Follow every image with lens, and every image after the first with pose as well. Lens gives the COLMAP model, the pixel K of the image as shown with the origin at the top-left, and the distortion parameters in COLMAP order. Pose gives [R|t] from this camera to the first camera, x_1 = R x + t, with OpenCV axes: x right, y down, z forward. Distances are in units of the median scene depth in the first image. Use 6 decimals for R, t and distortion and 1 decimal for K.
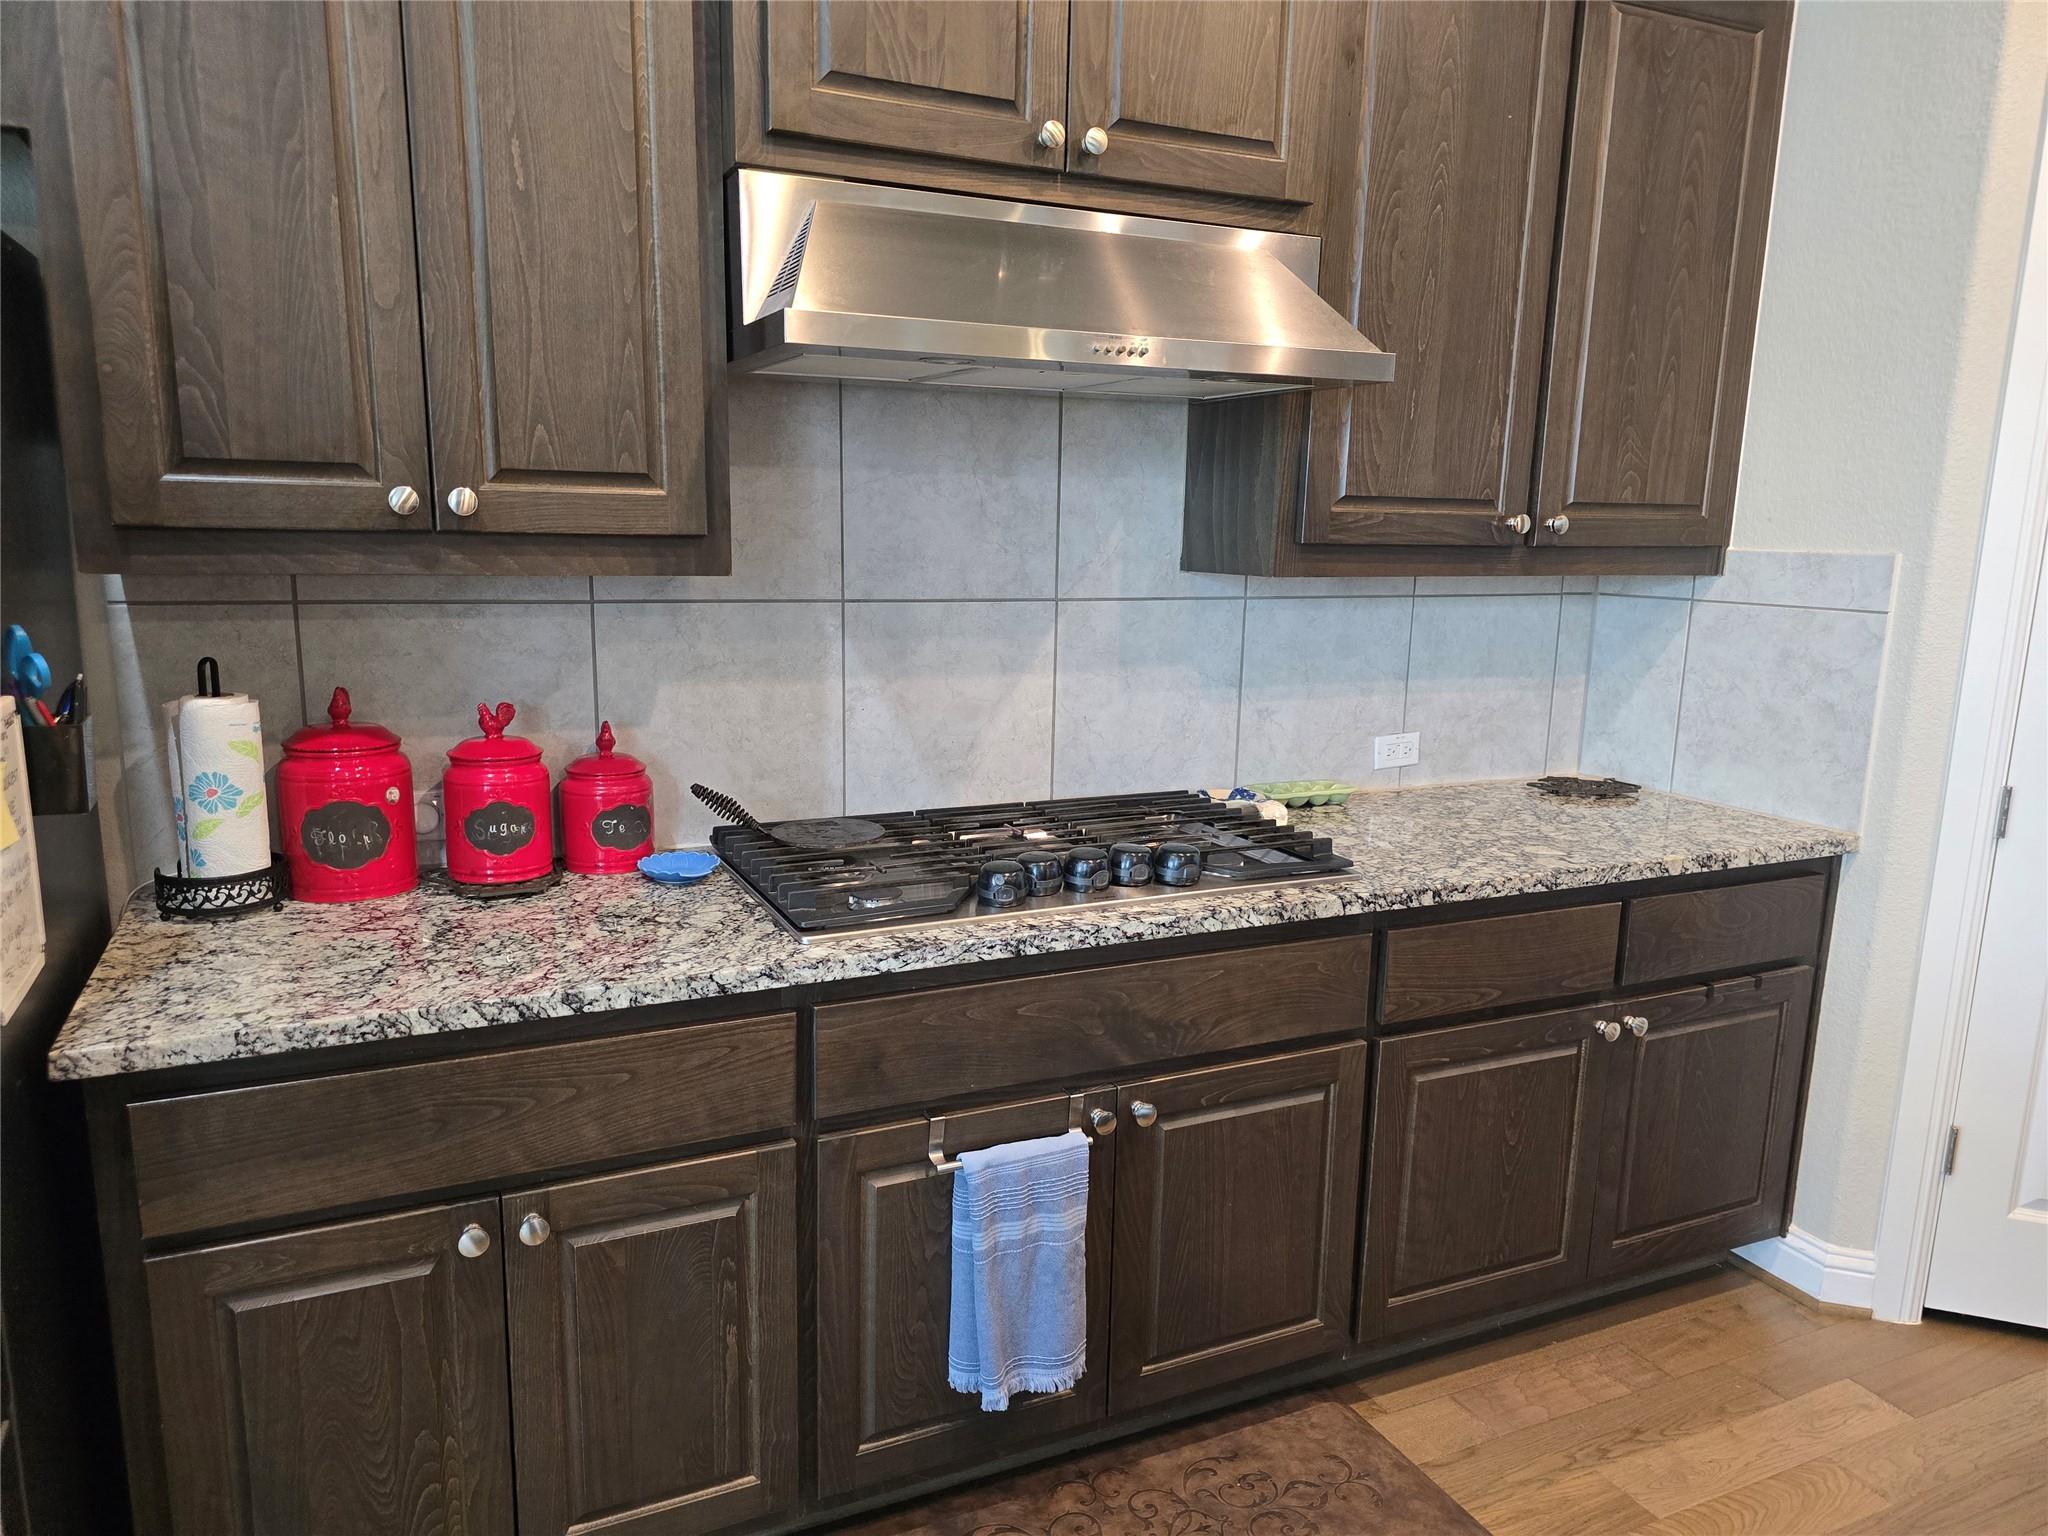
lens RADIAL K [[1382.5, 0, 1023.1], [0, 1382.5, 791.8], [0, 0, 1]] dist [0.084398, -0.114074]
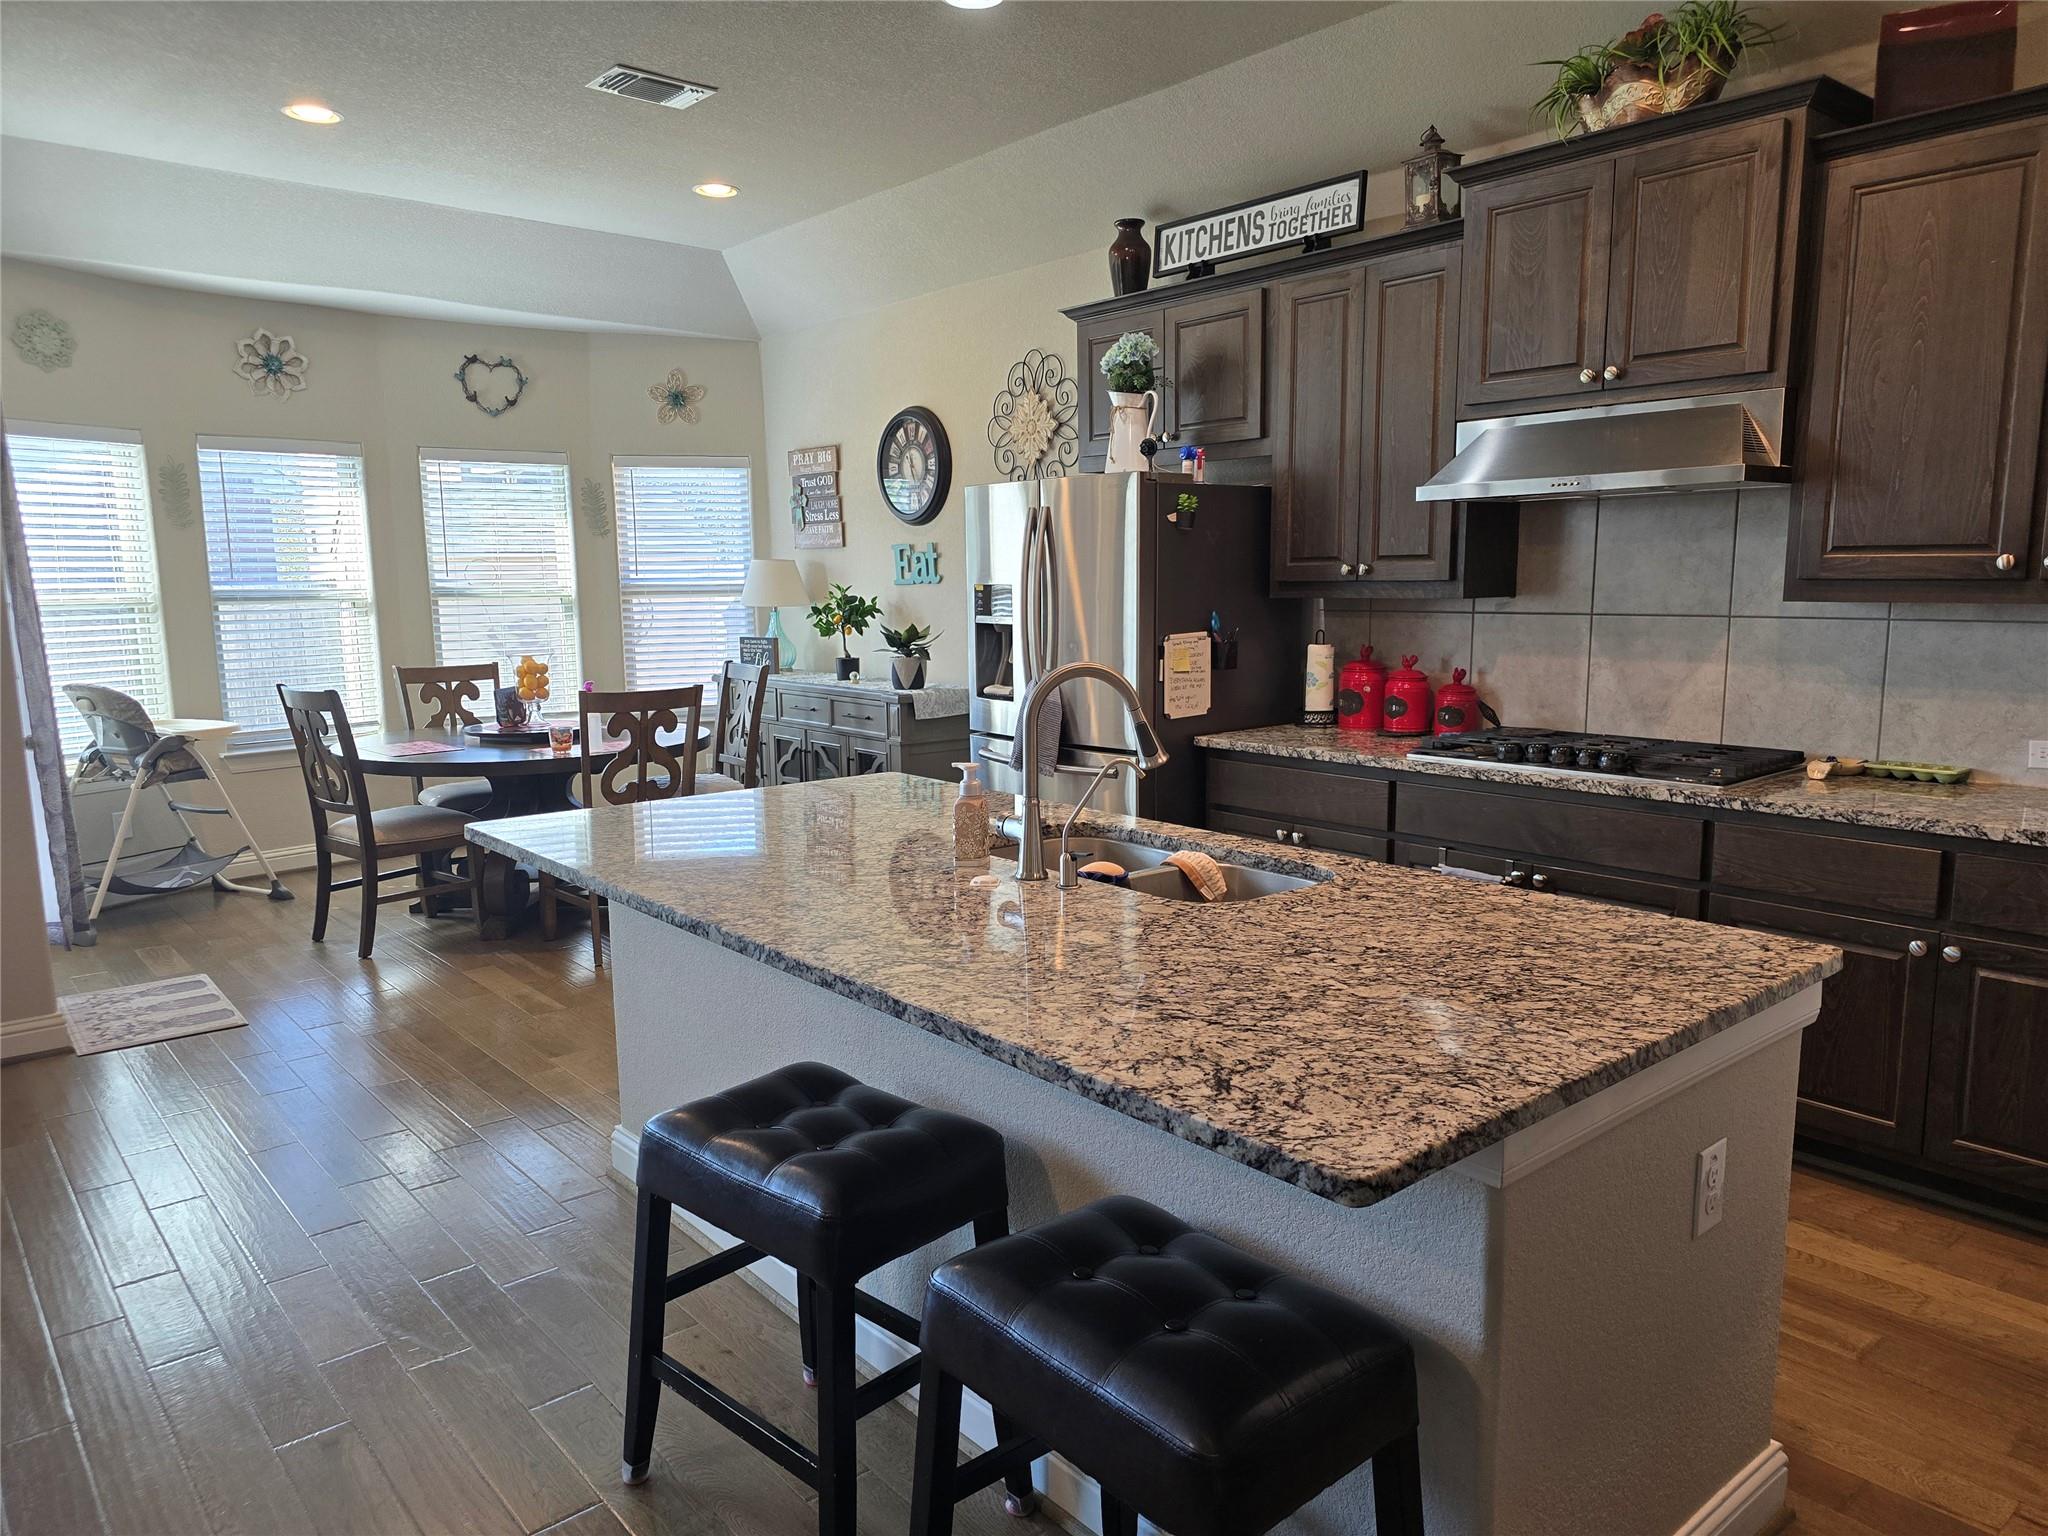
lens RADIAL K [[1387.3, 0, 1037.1], [0, 1387.3, 790.1], [0, 0, 1]] dist [0.063166, -0.068214]
pose [[0.266293, 0.129396, -0.955167, 1.433495], [-0.170201, 0.981690, 0.085539, 0.053893], [0.948746, 0.139792, 0.283440, -0.174146]]
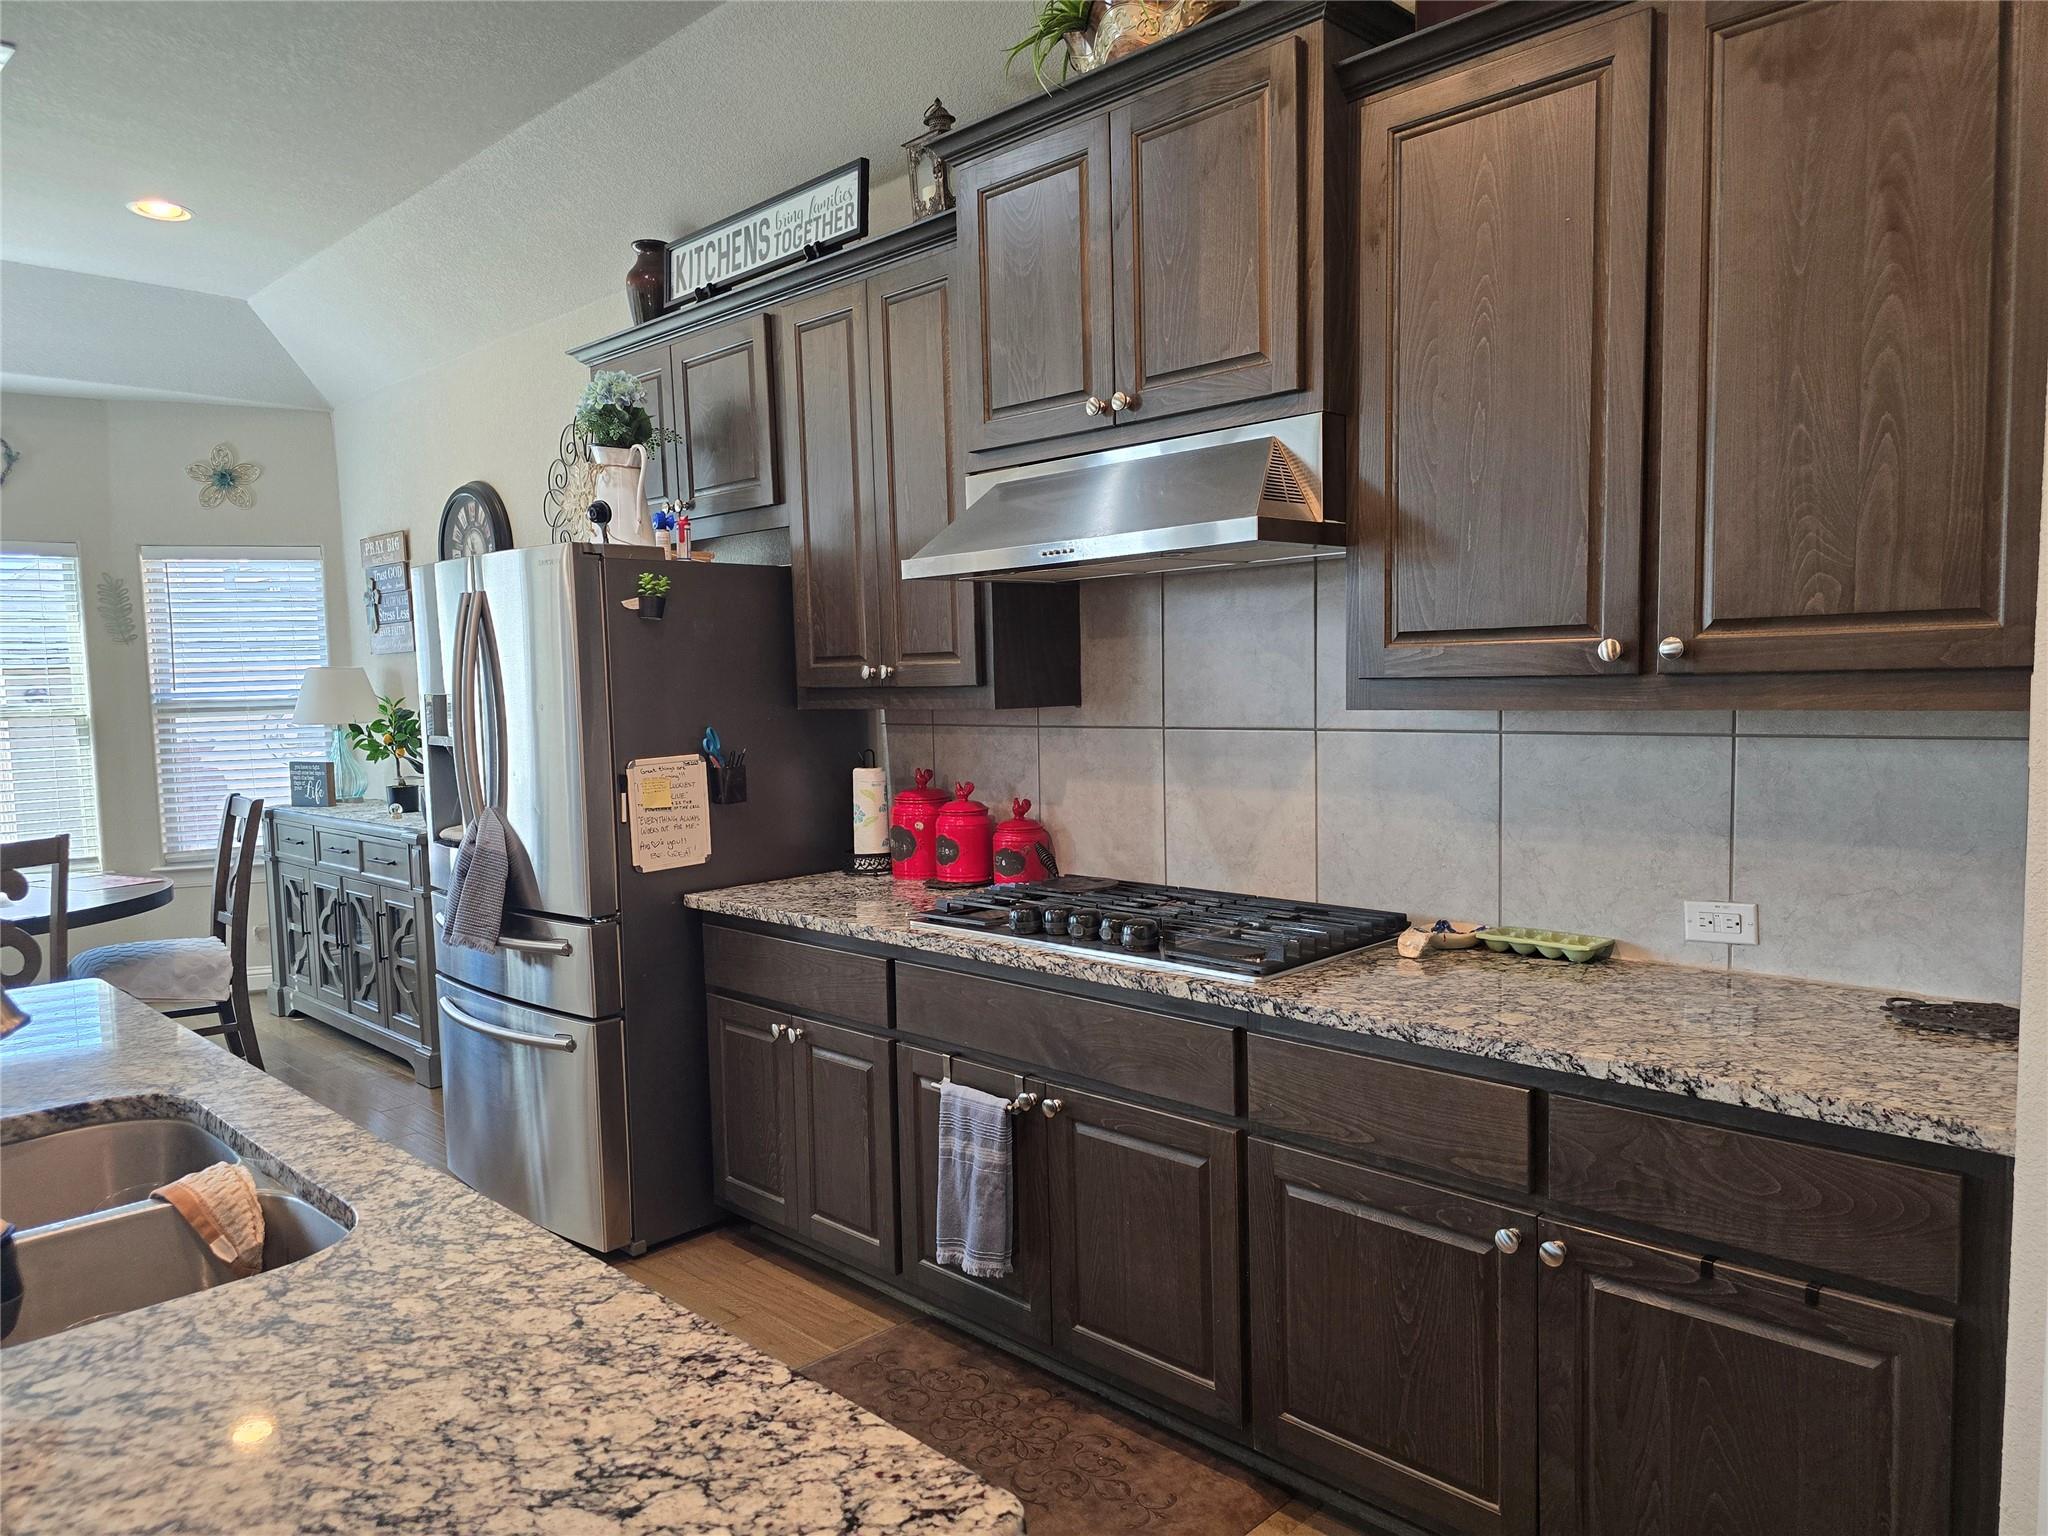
lens RADIAL K [[1382.5, 0, 1023.1], [0, 1382.5, 791.8], [0, 0, 1]] dist [0.084398, -0.114074]
pose [[0.343927, 0.052179, -0.937546, 1.096241], [-0.152254, 0.988341, -0.000847, -0.051726], [0.926571, 0.143036, 0.347861, 0.394011]]
